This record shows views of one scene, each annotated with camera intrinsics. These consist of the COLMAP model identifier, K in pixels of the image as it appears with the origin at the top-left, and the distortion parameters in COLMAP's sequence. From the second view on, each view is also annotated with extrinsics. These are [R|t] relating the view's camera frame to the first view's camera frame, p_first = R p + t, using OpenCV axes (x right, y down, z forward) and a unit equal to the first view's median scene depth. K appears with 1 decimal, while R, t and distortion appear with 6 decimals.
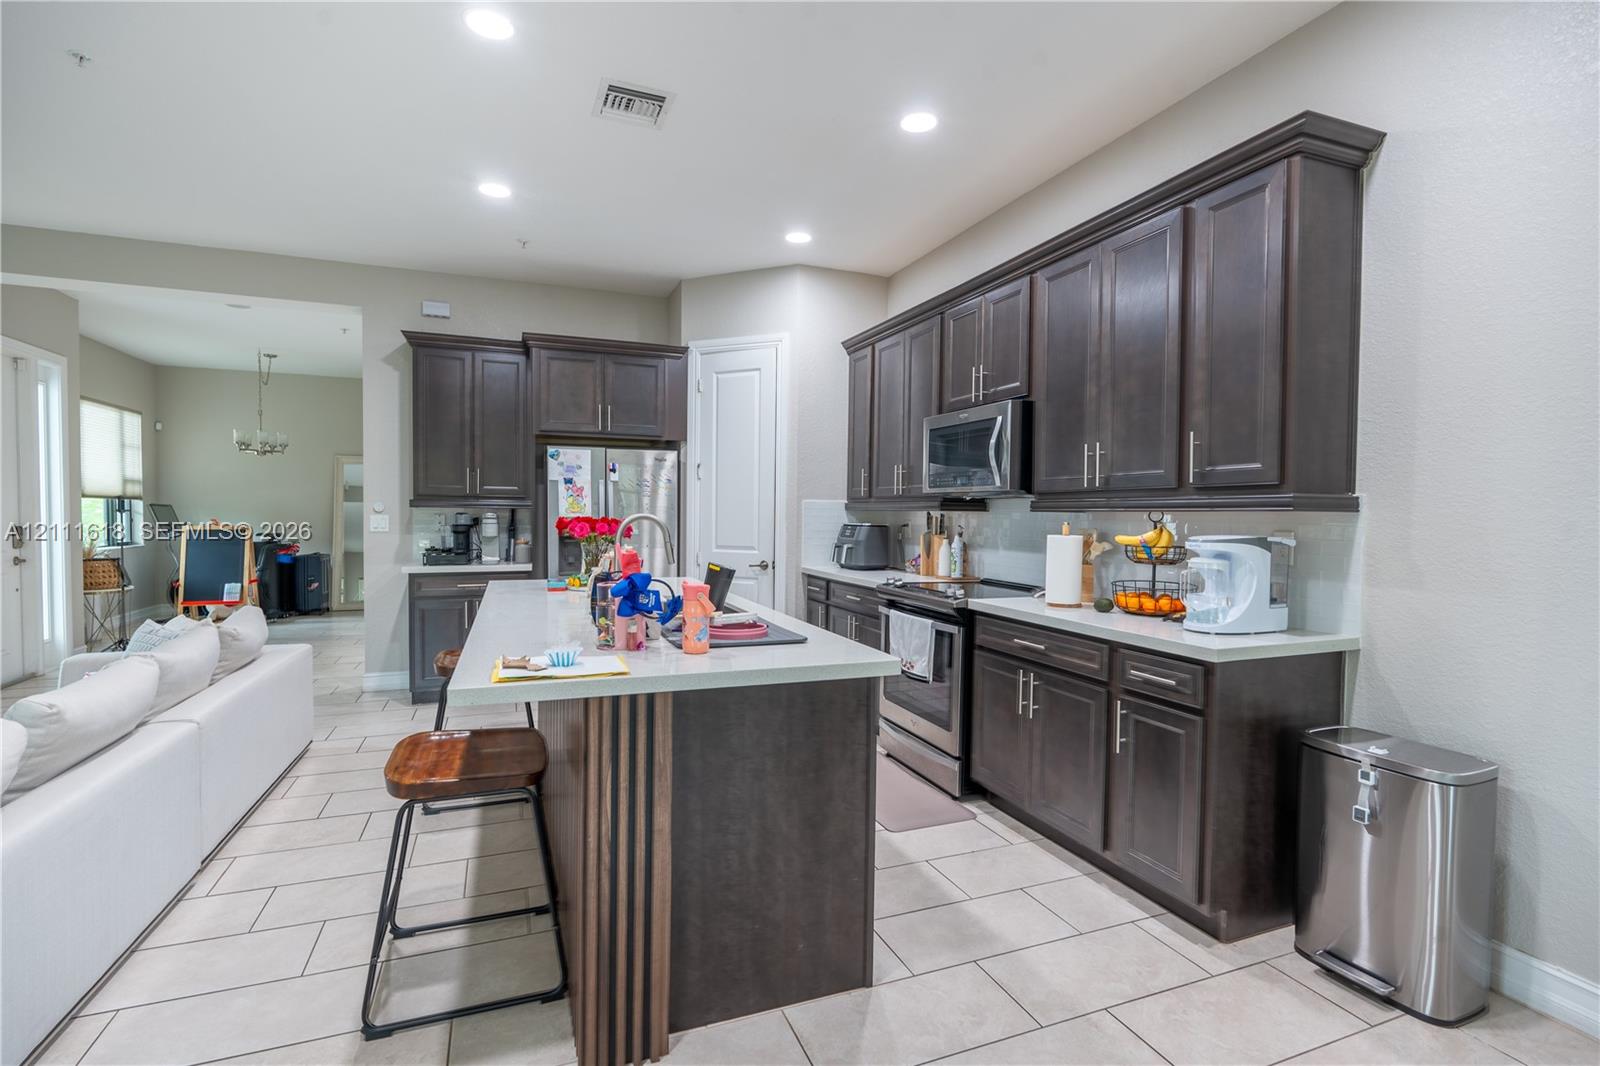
lens RADIAL K [[748.7, 0, 800.0], [0, 748.7, 533.0], [0, 0, 1]] dist [-0.001265, -0.000403]
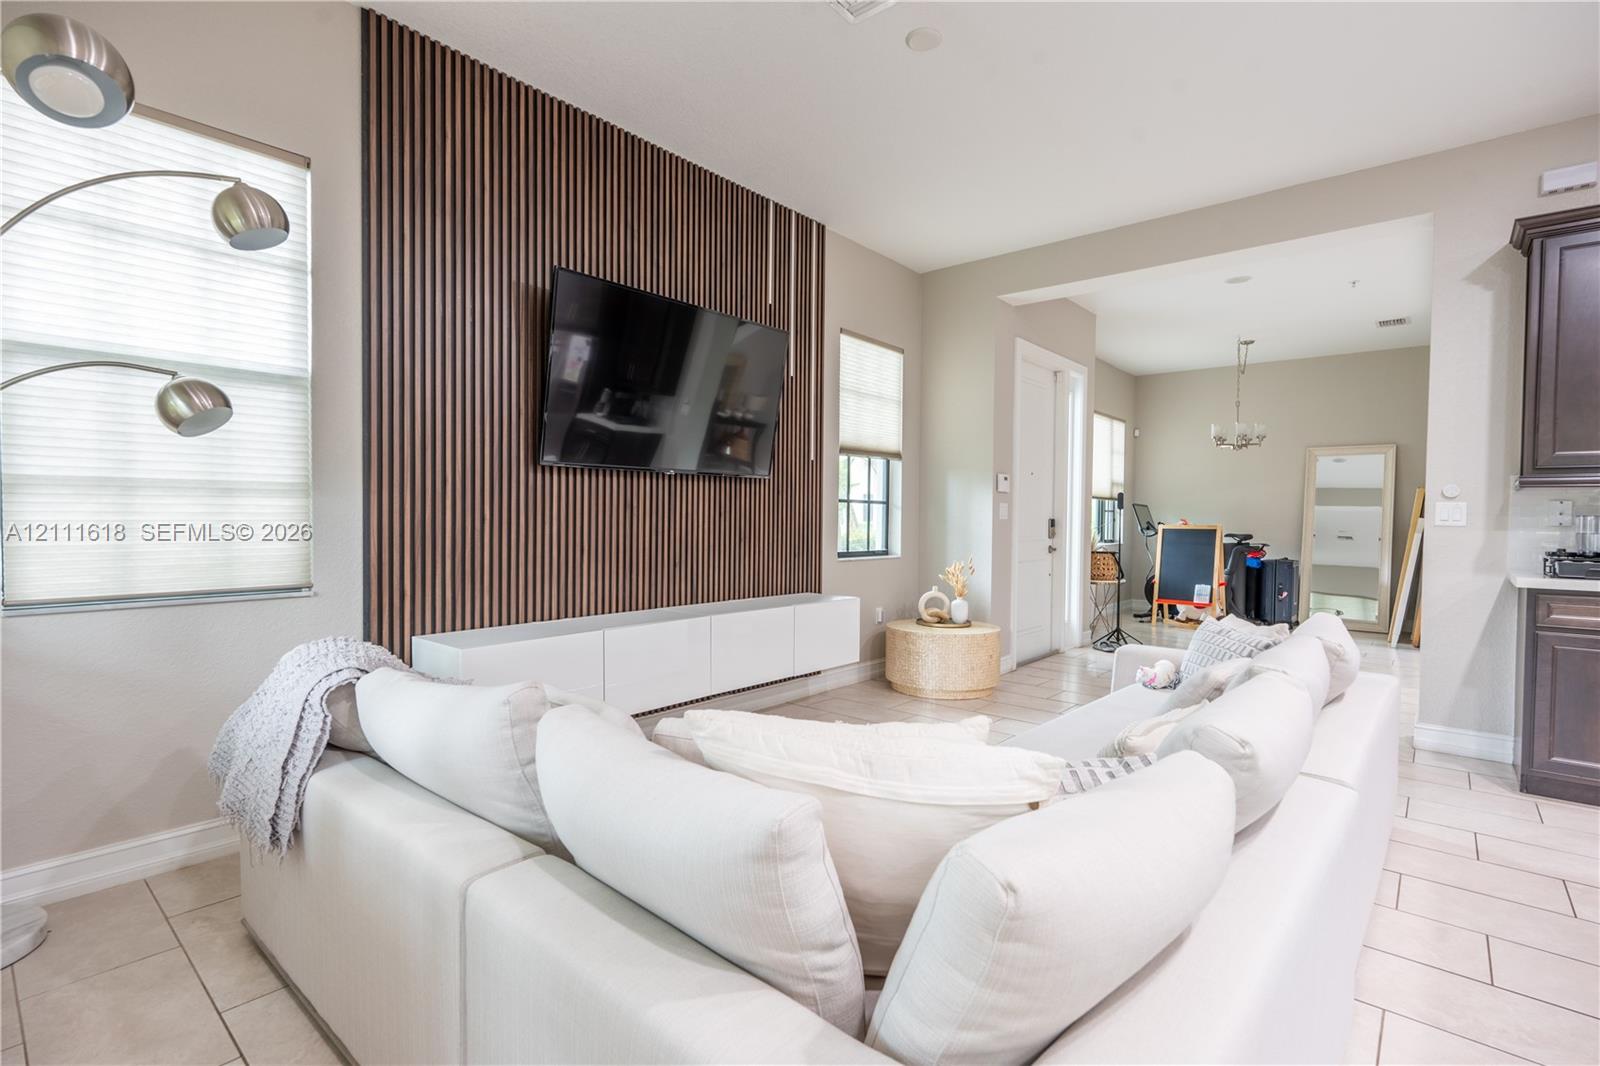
lens RADIAL K [[748.7, 0, 800.0], [0, 748.7, 533.0], [0, 0, 1]] dist [-0.001265, -0.000403]
pose [[0.466907, 0.016556, -0.884152, -0.149485], [-0.032022, 0.999486, 0.001805, 0.015388], [0.883727, 0.027470, 0.467197, 0.087975]]
